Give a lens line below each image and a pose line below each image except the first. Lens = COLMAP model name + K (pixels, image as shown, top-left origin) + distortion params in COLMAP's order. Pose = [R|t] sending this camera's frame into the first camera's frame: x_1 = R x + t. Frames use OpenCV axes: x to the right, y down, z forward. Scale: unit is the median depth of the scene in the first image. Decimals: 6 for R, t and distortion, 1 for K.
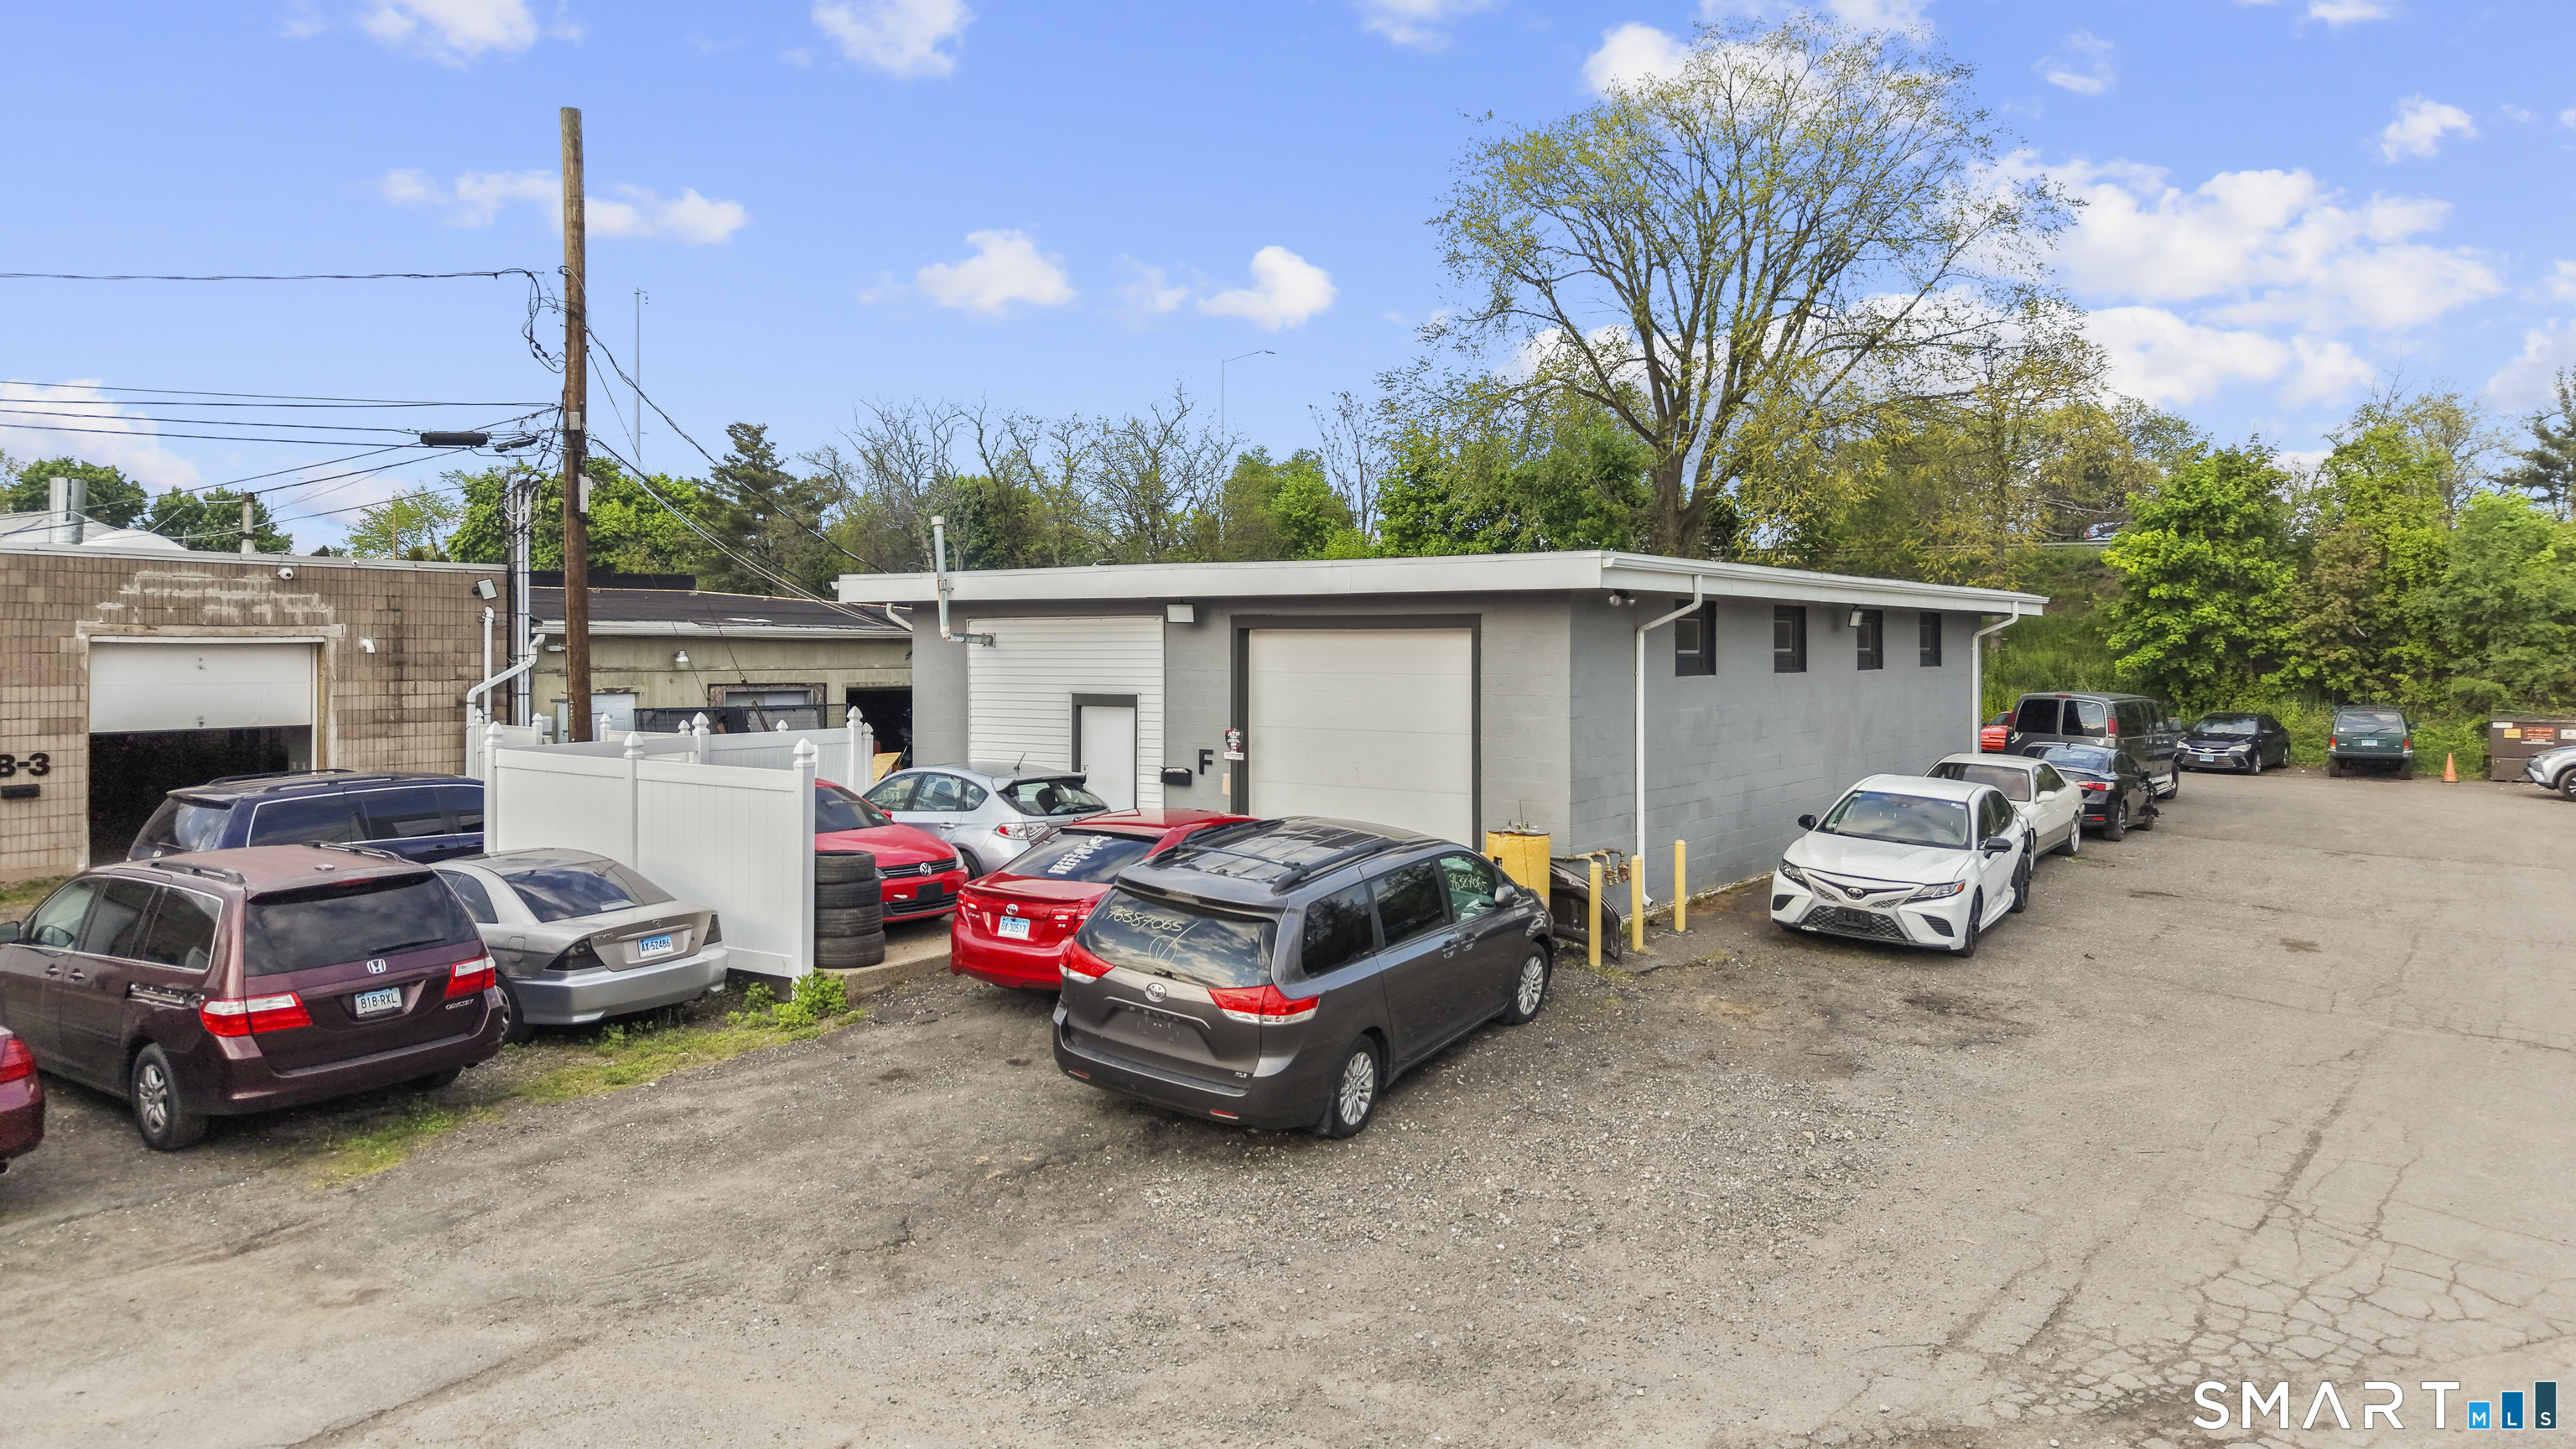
lens RADIAL K [[1757.3, 0, 1299.0], [0, 1757.3, 645.7], [0, 0, 1]] dist [0.026428, -0.003697]
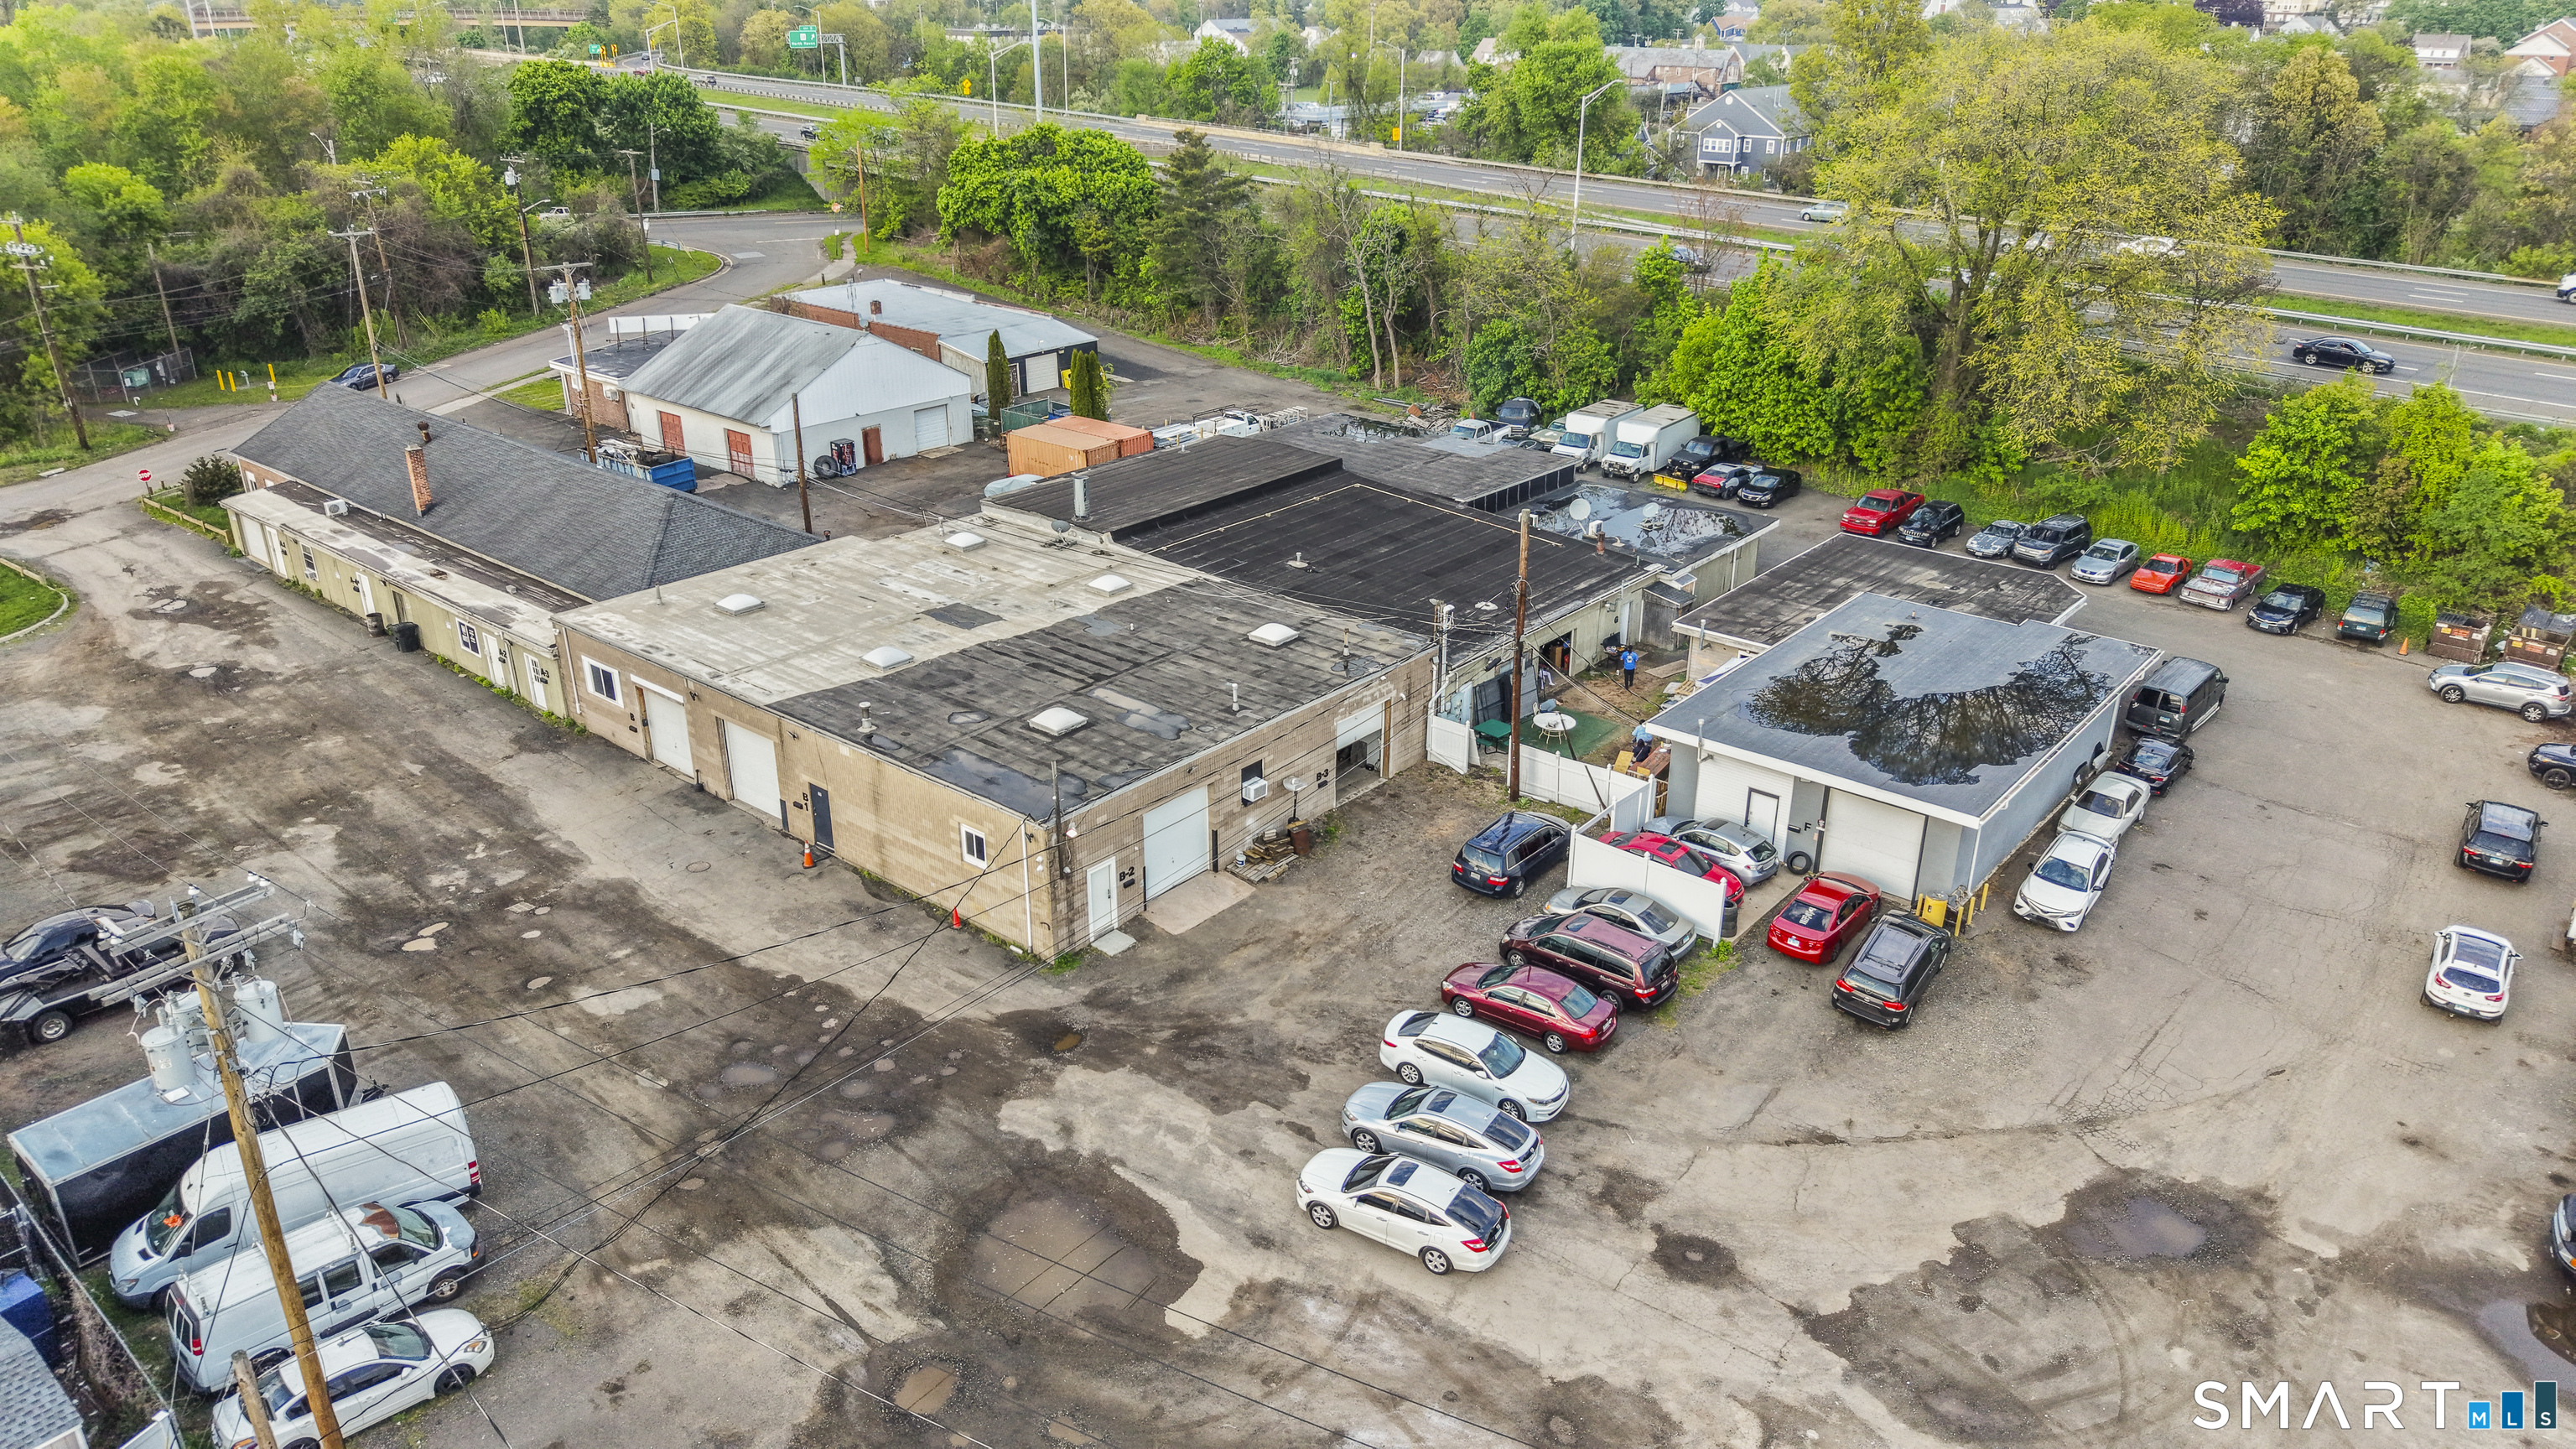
lens RADIAL K [[1722.2, 0, 1295.5], [0, 1722.2, 707.6], [0, 0, 1]] dist [0.039585, -0.044646]
pose [[0.996045, 0.039624, -0.079529, -0.483839], [-0.005806, 0.922171, 0.386738, -0.862425], [0.088663, -0.384746, 0.918754, -1.117679]]
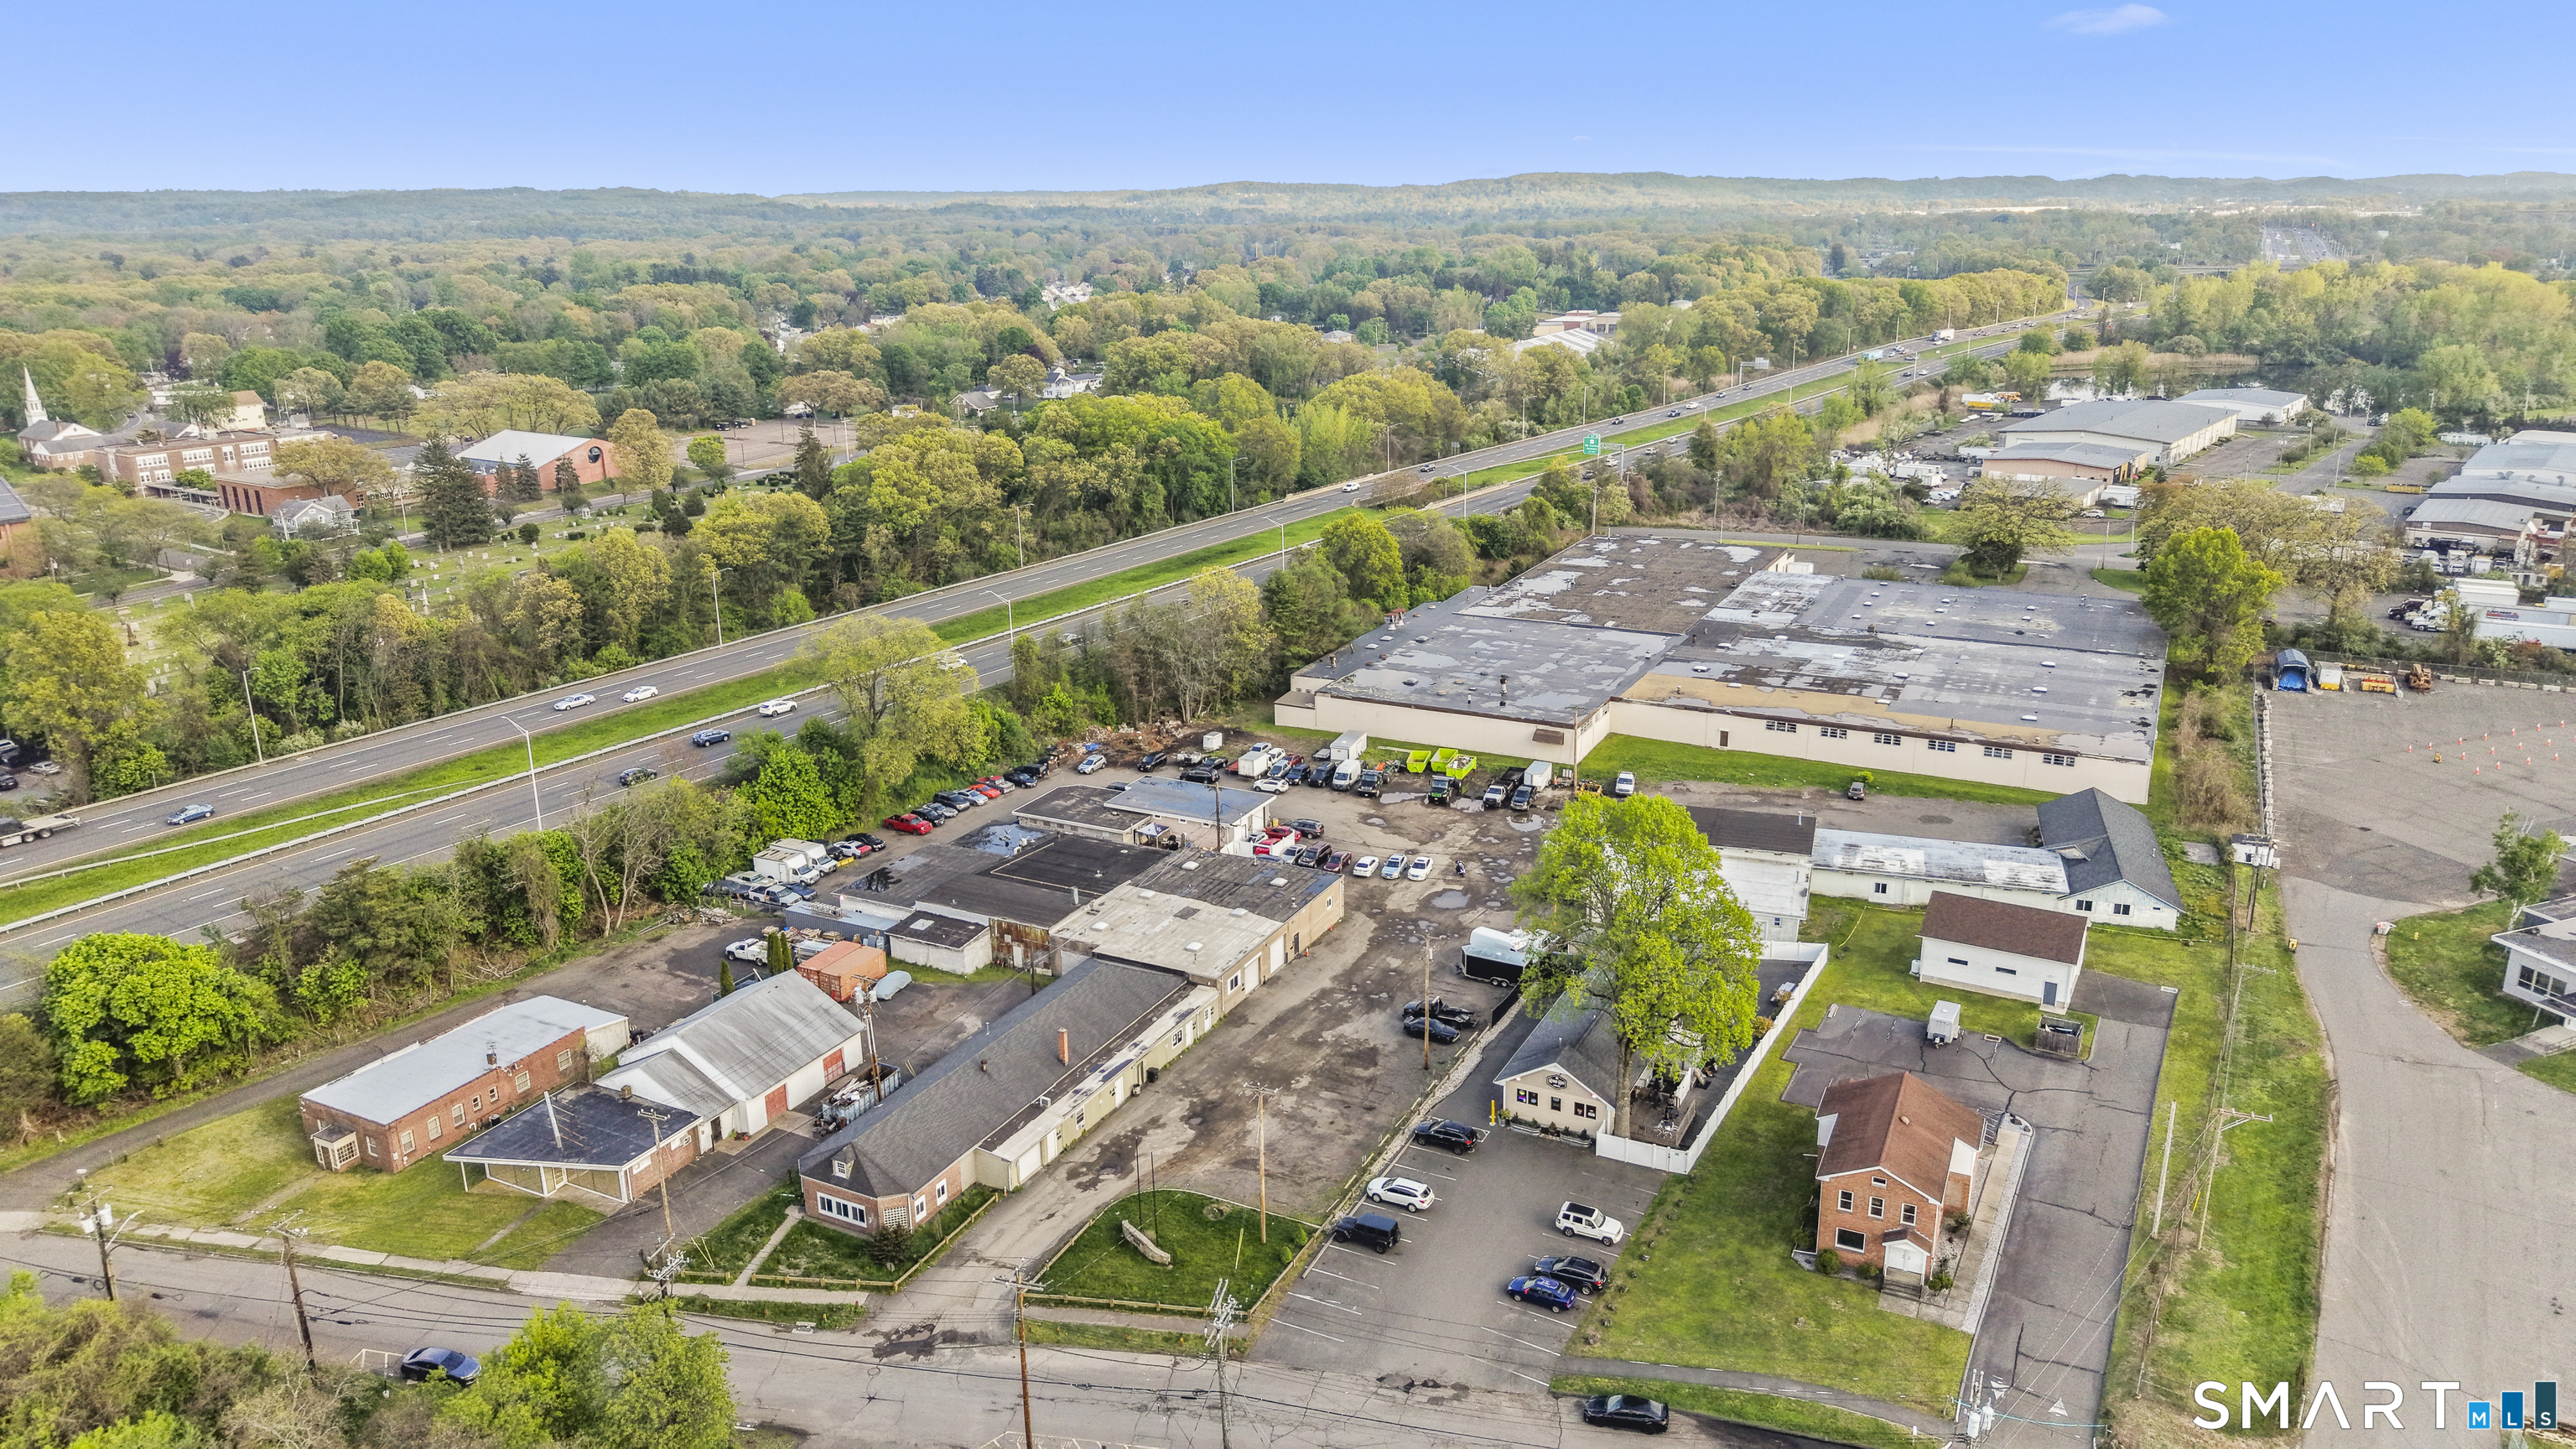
lens RADIAL K [[1757.3, 0, 1299.0], [0, 1757.3, 645.7], [0, 0, 1]] dist [0.026428, -0.003697]
pose [[-0.138545, -0.247102, 0.959034, -7.059192], [0.017080, 0.967632, 0.251785, -2.587165], [-0.990209, 0.051263, -0.129840, 1.453104]]
